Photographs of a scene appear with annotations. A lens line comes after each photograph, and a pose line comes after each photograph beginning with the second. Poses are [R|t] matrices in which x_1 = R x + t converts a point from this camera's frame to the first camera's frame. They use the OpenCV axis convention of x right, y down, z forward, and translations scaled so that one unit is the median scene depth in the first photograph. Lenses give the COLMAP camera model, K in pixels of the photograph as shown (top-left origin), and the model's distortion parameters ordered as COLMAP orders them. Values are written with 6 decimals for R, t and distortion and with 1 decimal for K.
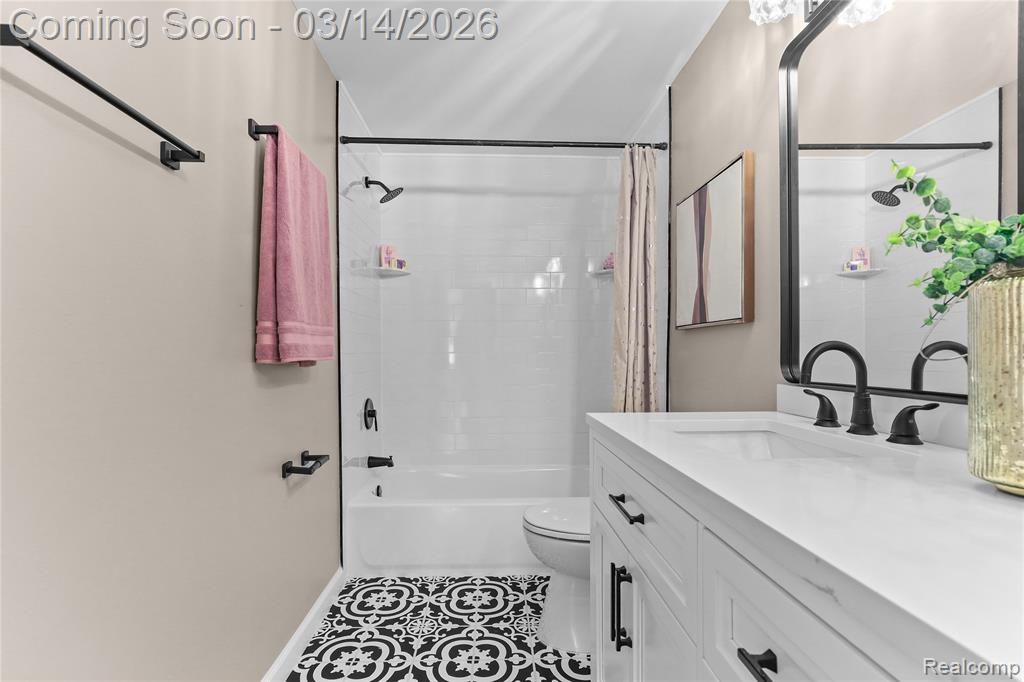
lens RADIAL K [[472.9, 0, 510.3], [0, 472.9, 345.9], [0, 0, 1]] dist [-0.001464, 0.000308]
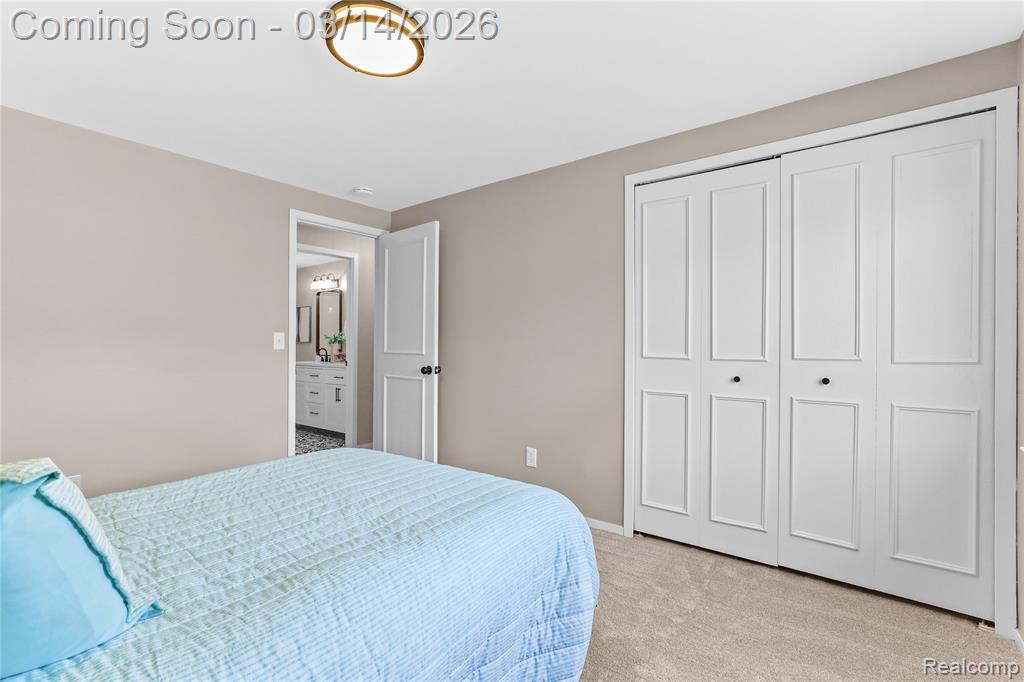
lens RADIAL K [[472.9, 0, 509.4], [0, 472.9, 339.5], [0, 0, 1]] dist [-0.001464, 0.000308]
pose [[0.641120, 0.002595, 0.767437, -1.943855], [-0.012995, 0.999888, 0.007475, -0.151682], [-0.767331, -0.014765, 0.641081, -3.748877]]
